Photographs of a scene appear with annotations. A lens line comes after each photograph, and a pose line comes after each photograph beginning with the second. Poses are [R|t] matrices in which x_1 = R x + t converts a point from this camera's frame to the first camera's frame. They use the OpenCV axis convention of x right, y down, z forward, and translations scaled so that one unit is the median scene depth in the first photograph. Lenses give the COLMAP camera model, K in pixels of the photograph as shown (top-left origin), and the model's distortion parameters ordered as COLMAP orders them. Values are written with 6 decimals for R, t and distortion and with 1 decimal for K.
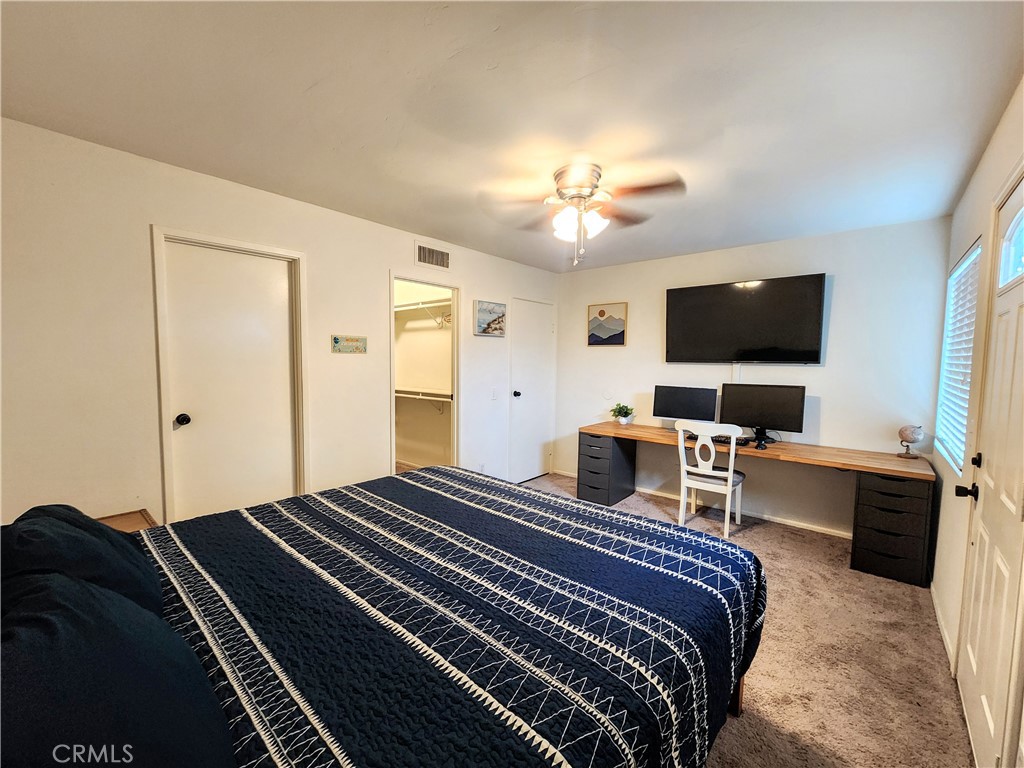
lens RADIAL K [[412.6, 0, 497.5], [0, 412.6, 387.6], [0, 0, 1]] dist [0.002553, 0.000289]
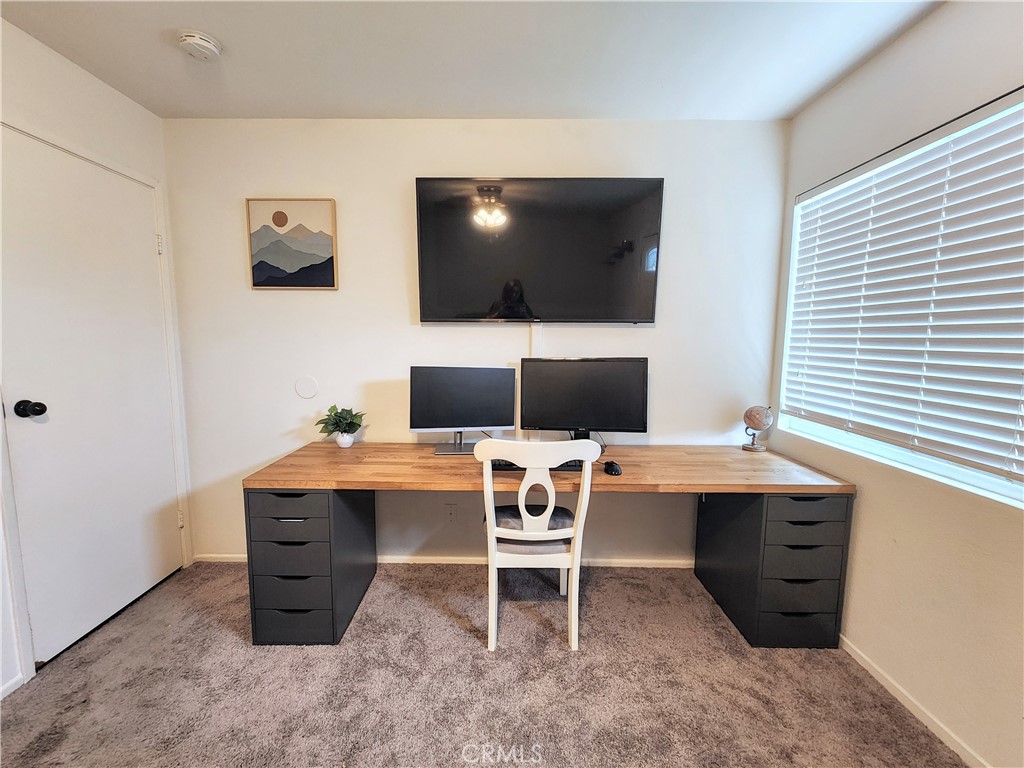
lens RADIAL K [[412.6, 0, 497.5], [0, 412.6, 387.6], [0, 0, 1]] dist [0.002553, 0.000289]
pose [[0.743771, -0.080673, 0.663548, 0.124799], [0.046340, 0.996525, 0.069214, -0.009391], [-0.666826, -0.020730, 0.744925, 0.547617]]
